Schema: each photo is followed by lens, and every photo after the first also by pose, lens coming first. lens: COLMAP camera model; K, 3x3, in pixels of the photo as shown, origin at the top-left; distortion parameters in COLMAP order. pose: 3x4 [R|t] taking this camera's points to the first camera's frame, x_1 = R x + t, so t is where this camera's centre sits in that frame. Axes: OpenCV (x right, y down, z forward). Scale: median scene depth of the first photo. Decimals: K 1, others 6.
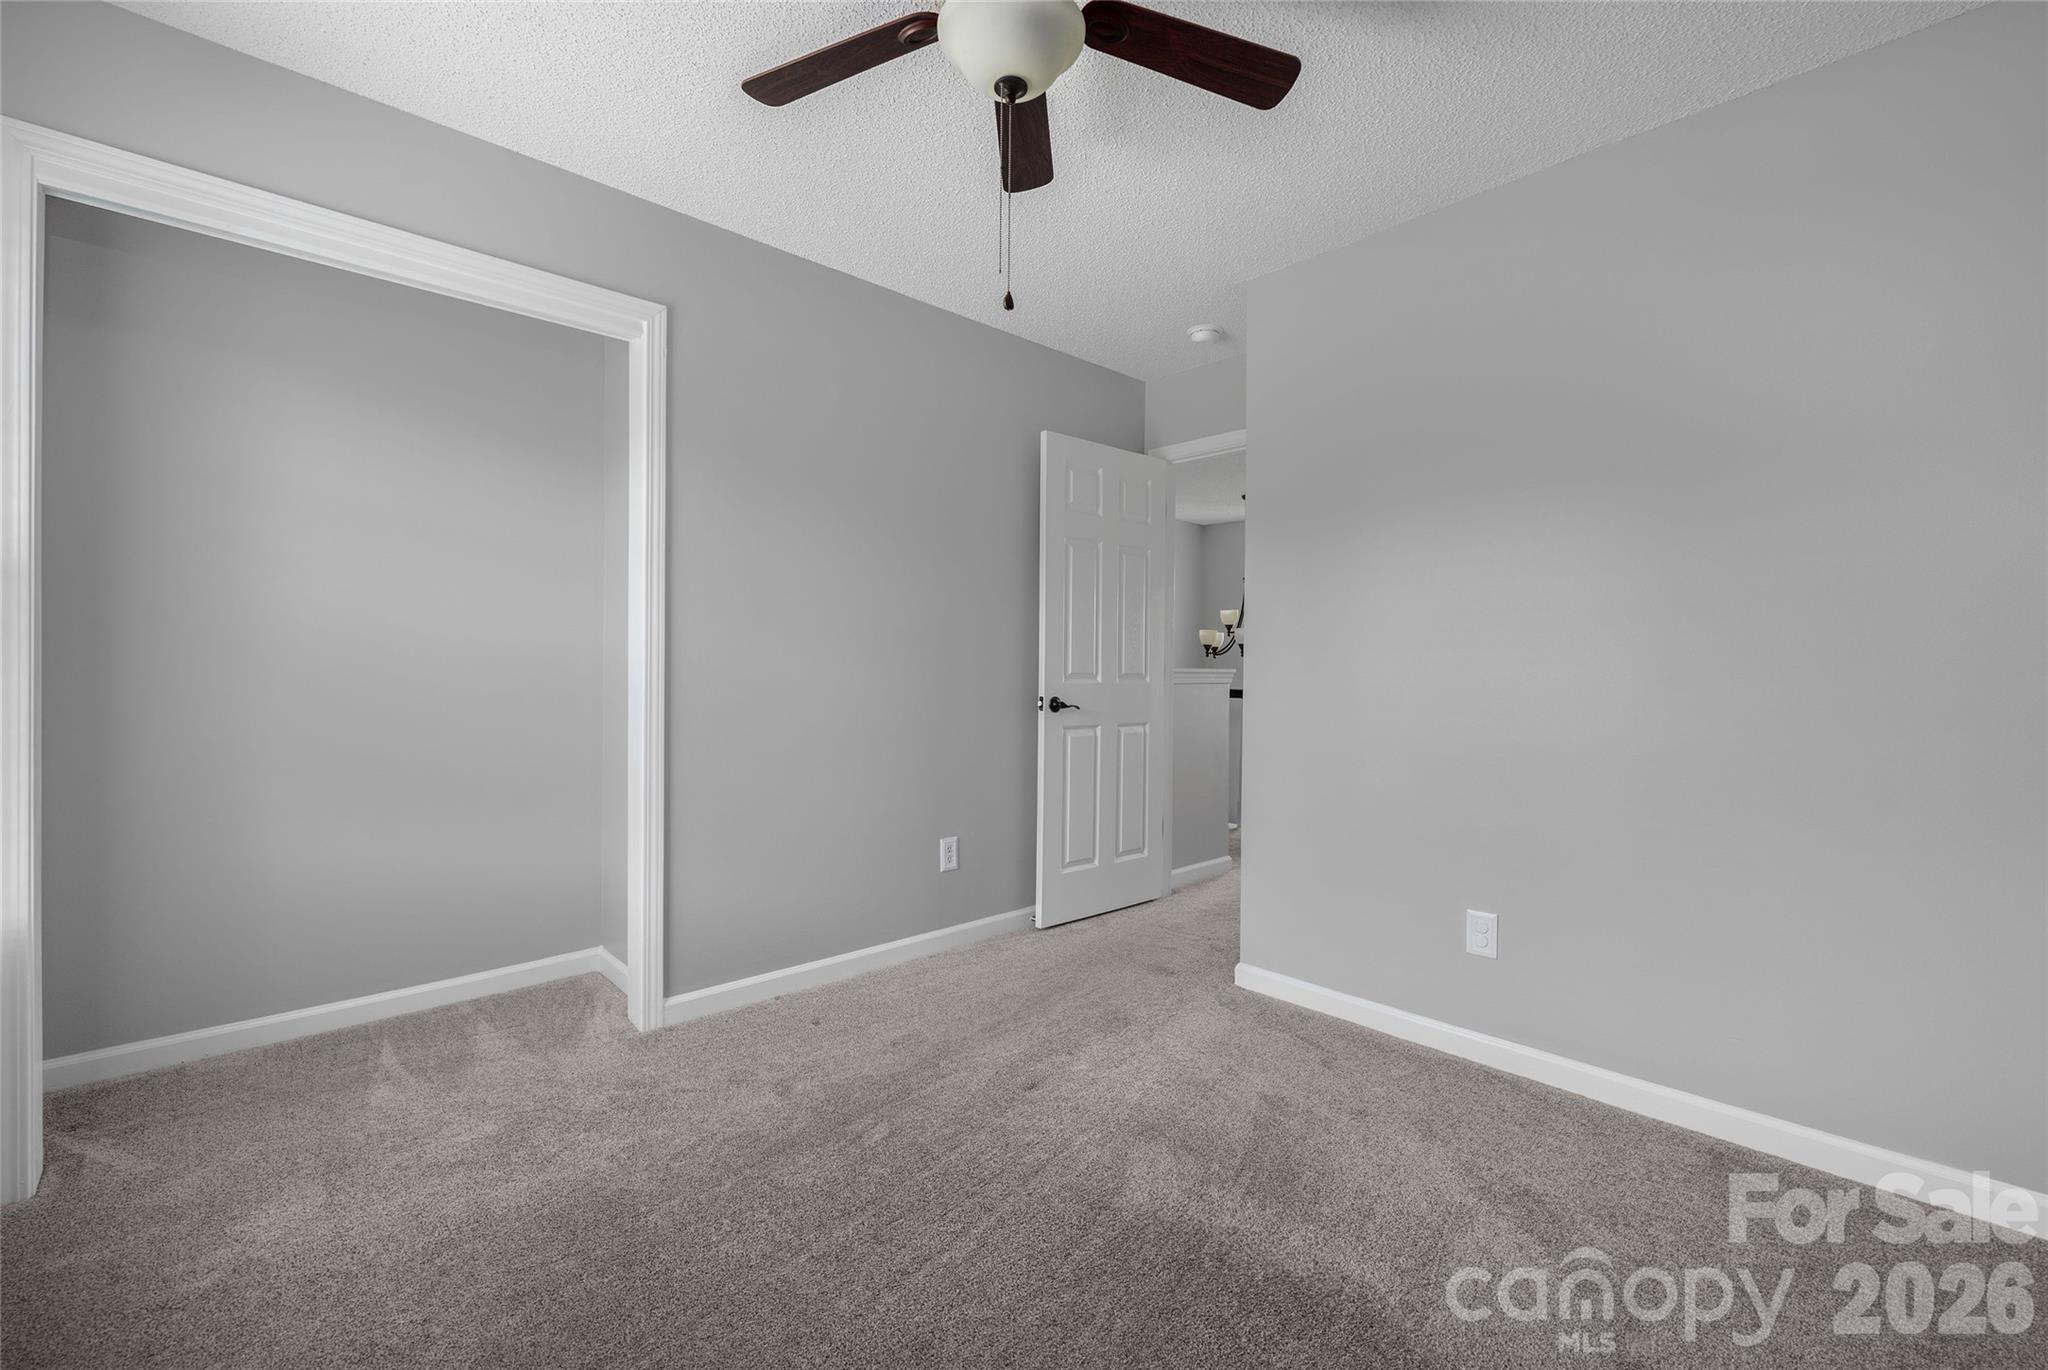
lens RADIAL K [[842.8, 0, 1024.2], [0, 842.8, 671.5], [0, 0, 1]] dist [-0.001633, -0.000084]
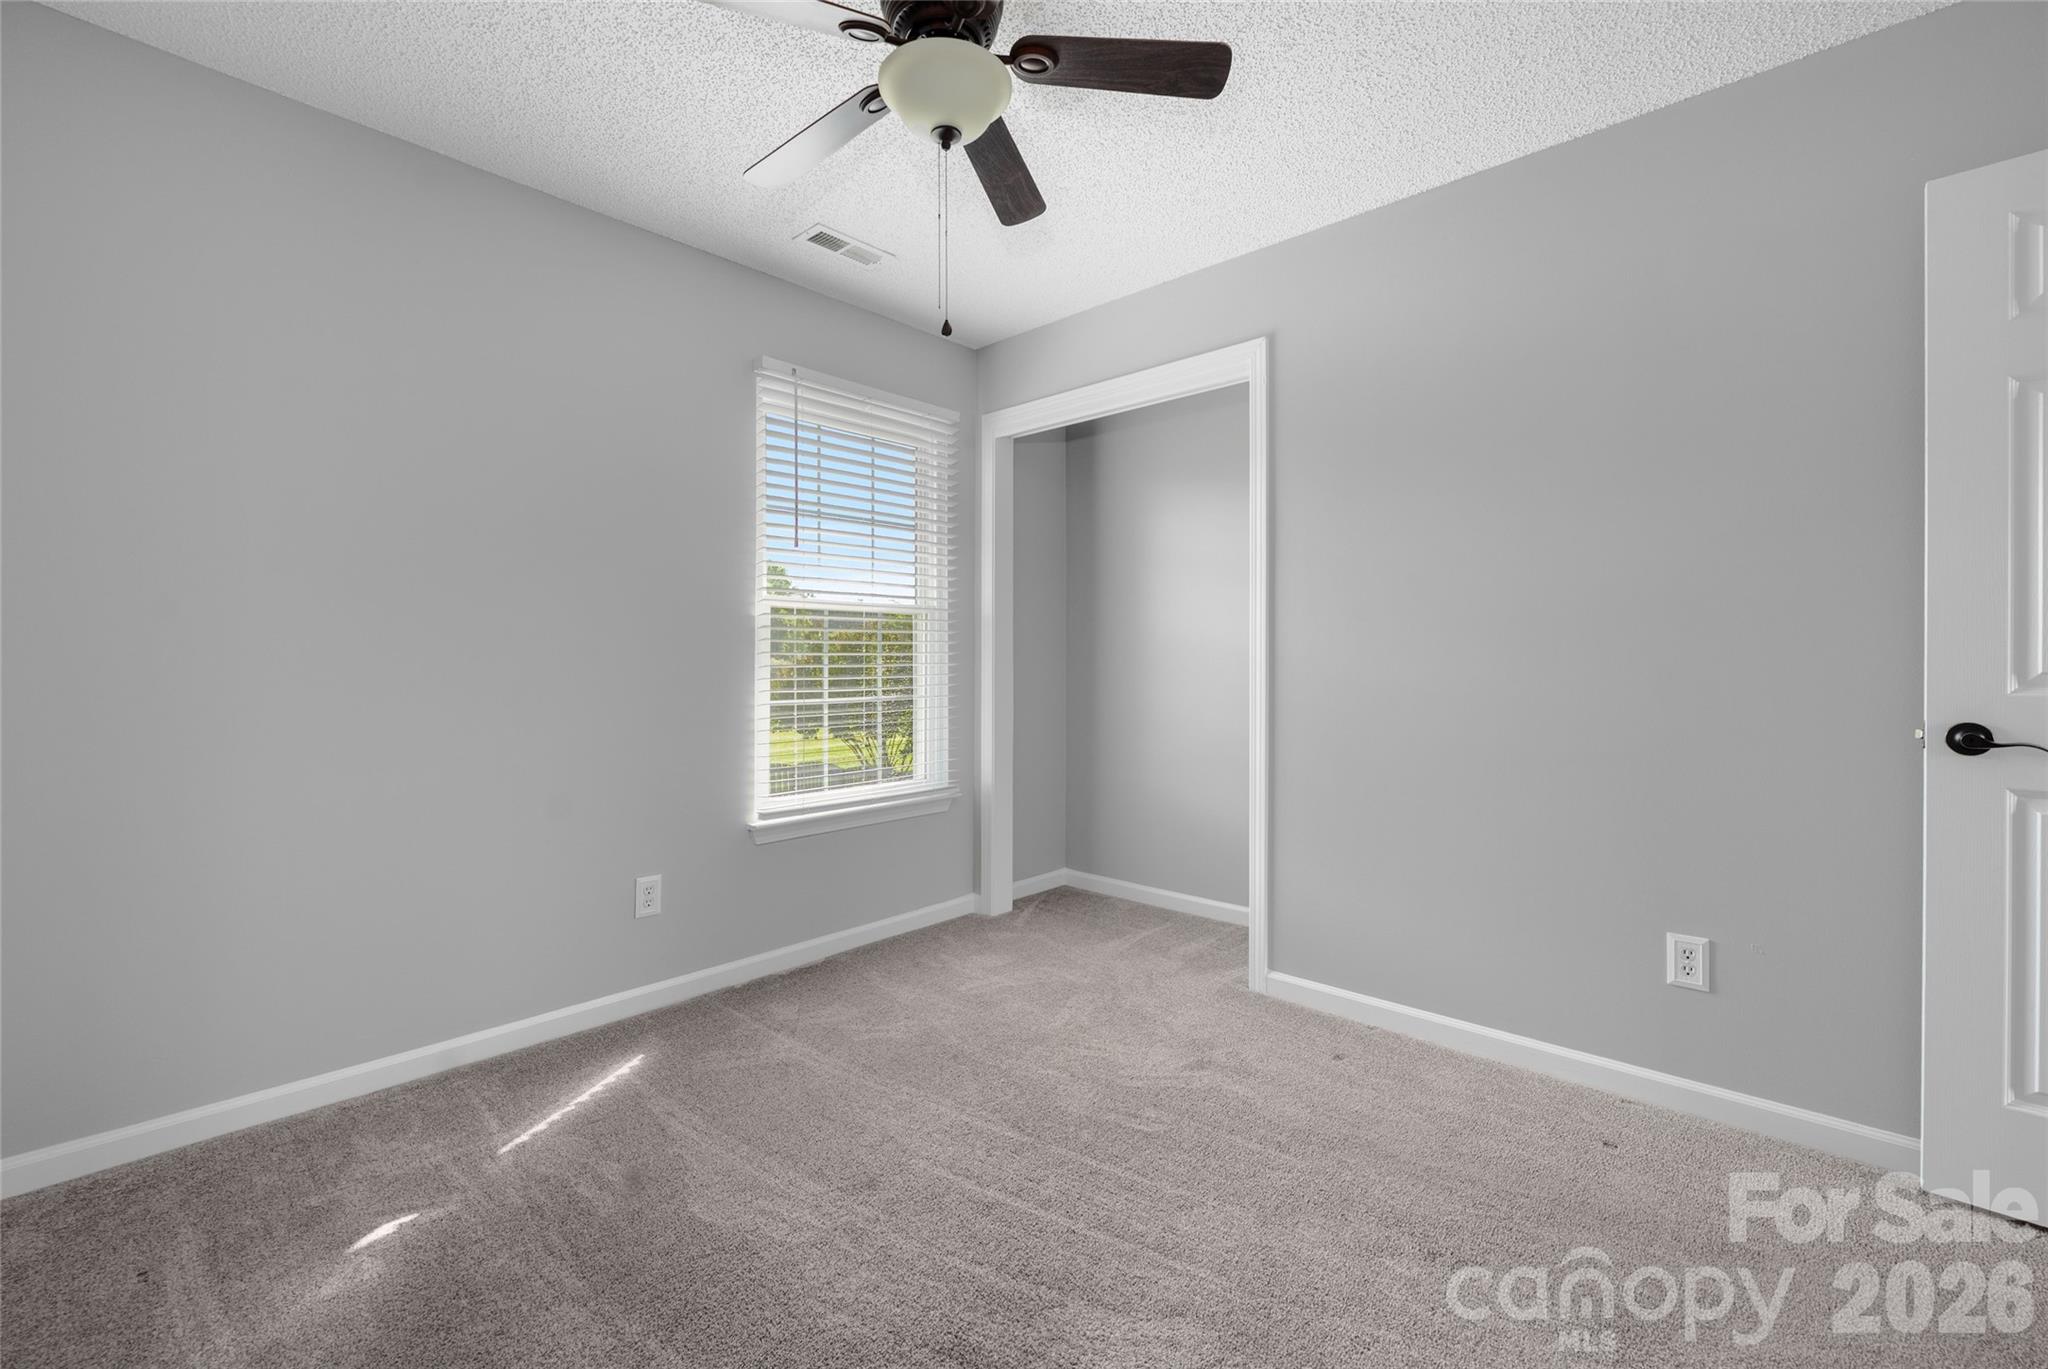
lens RADIAL K [[842.8, 0, 1024.2], [0, 842.8, 671.0], [0, 0, 1]] dist [-0.001633, -0.000084]
pose [[0.092902, -0.001224, -0.995674, 0.628158], [-0.003825, 0.999991, -0.001586, 0.005113], [0.995668, 0.003956, 0.092897, 0.582319]]
